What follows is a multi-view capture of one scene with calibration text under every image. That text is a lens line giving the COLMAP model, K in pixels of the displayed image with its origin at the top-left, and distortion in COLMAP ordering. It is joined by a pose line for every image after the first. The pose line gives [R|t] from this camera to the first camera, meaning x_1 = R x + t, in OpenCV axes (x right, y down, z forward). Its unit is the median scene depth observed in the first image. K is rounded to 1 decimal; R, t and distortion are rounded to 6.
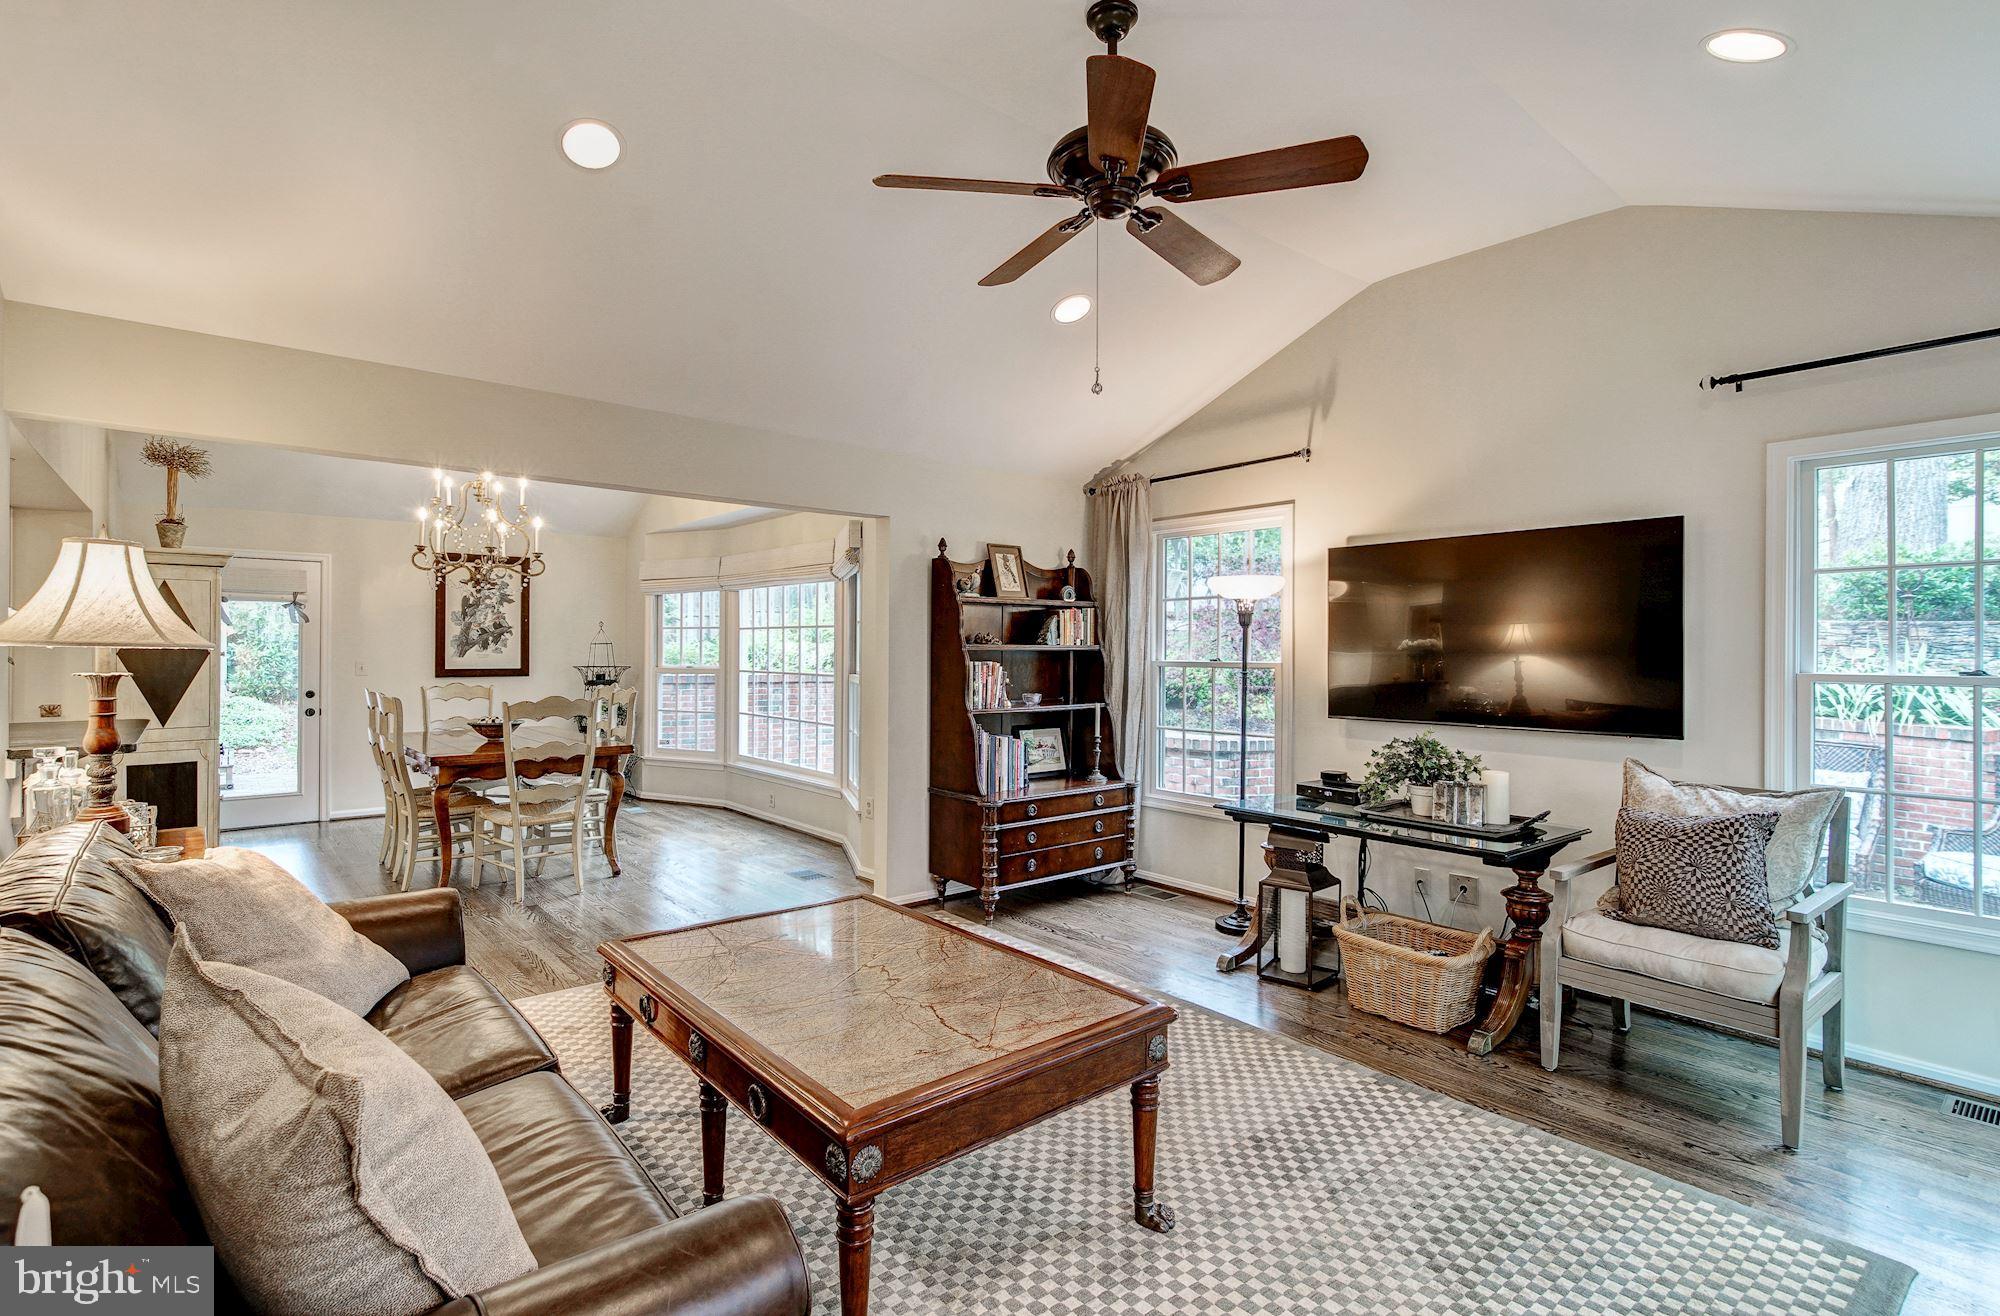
lens RADIAL K [[949.6, 0, 996.1], [0, 949.6, 648.6], [0, 0, 1]] dist [-0.001827, -0.000646]
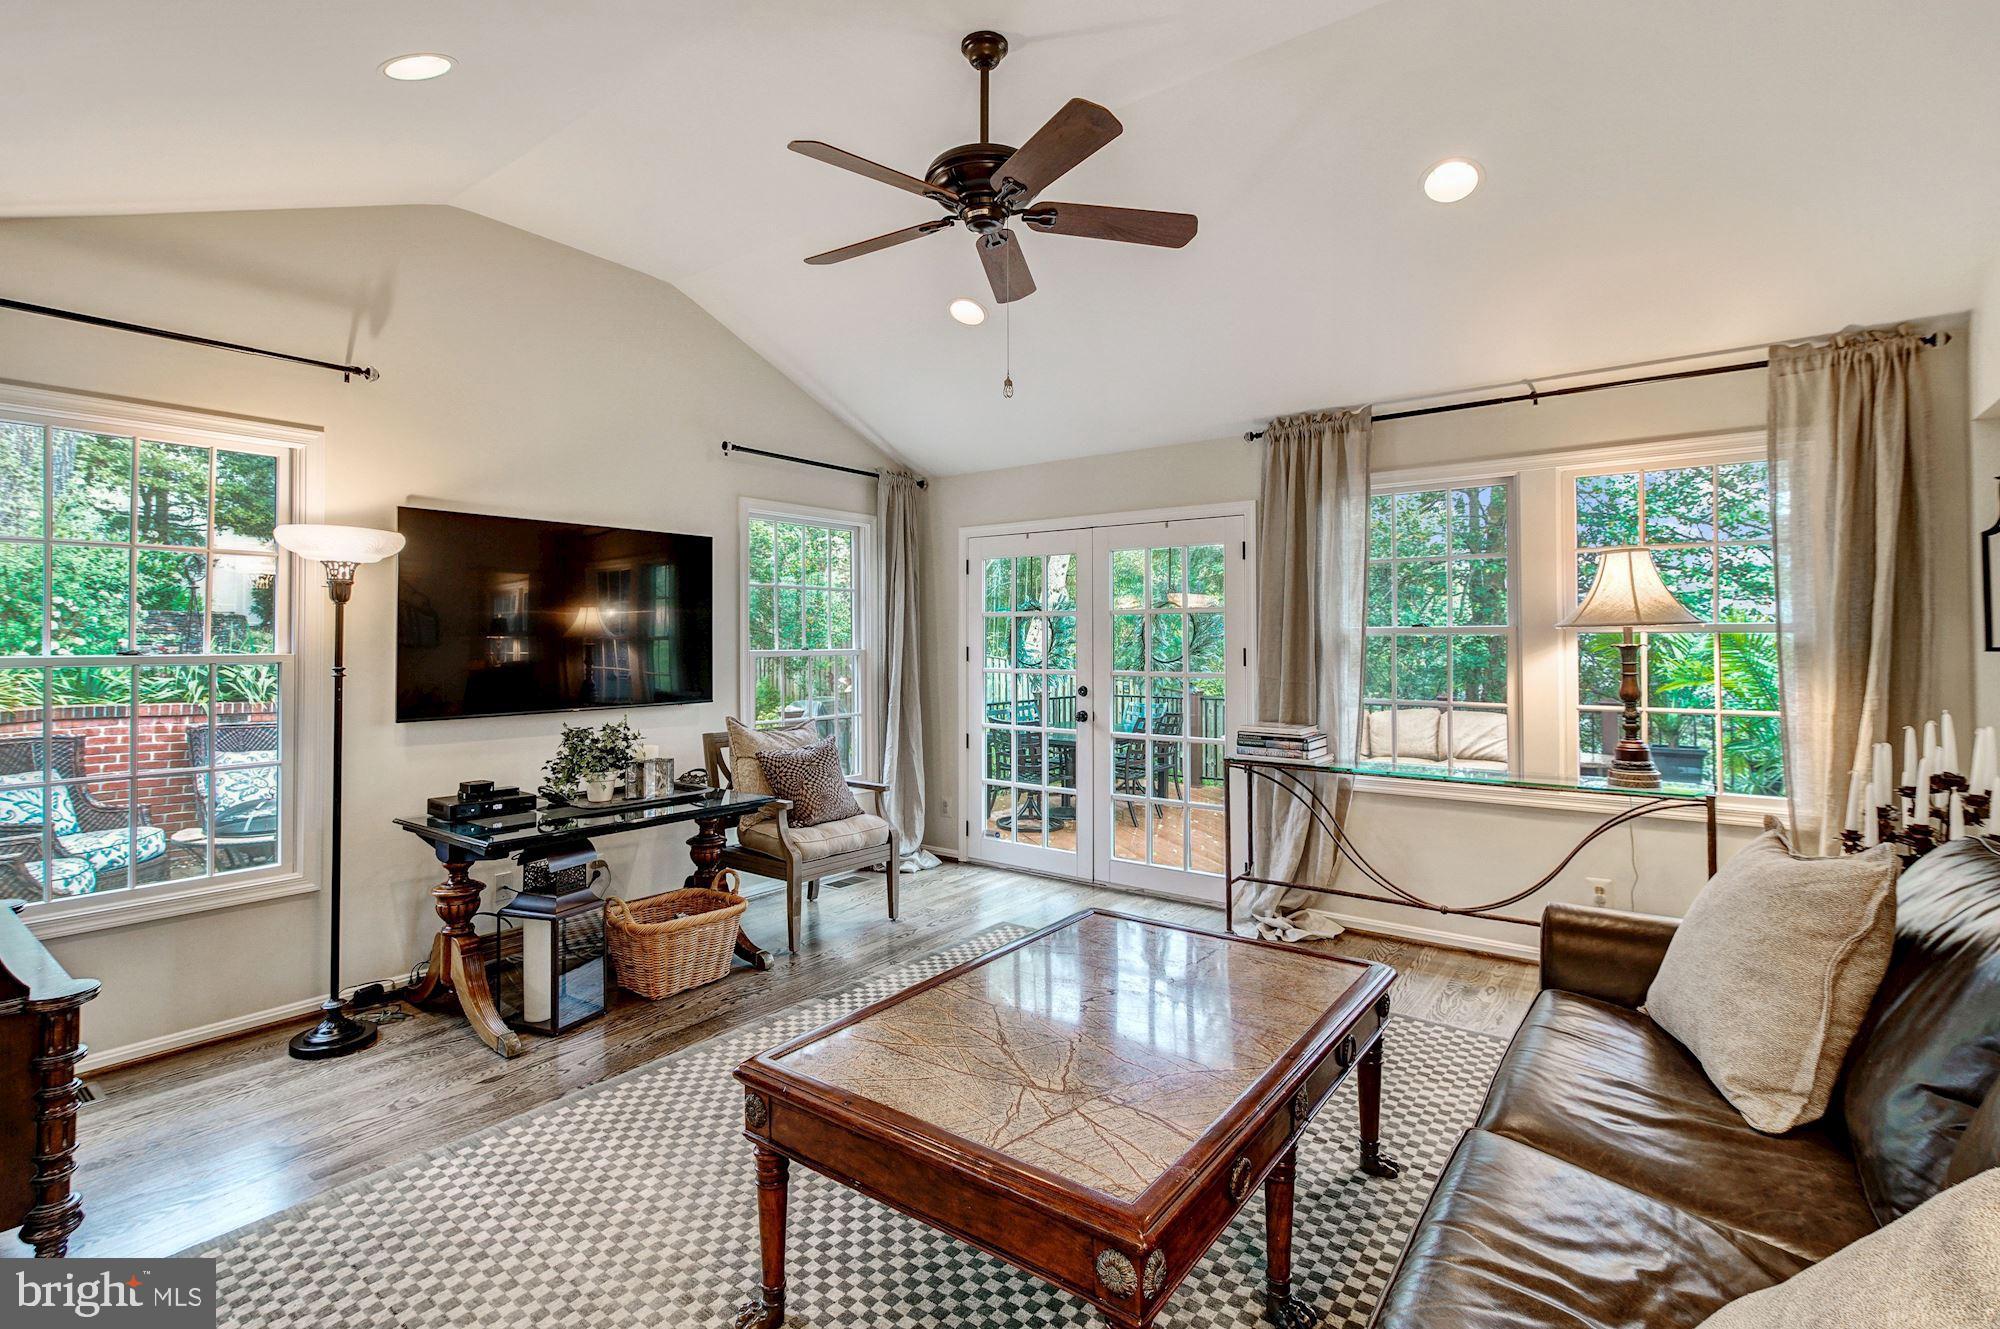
lens RADIAL K [[932.0, 0, 1000.2], [0, 932.0, 624.2], [0, 0, 1]] dist [-0.000444, -0.000142]
pose [[-0.225369, 0.016186, 0.974139, -0.828287], [0.004988, 0.999868, -0.015460, 0.010554], [-0.974261, 0.001375, -0.225420, 1.118892]]
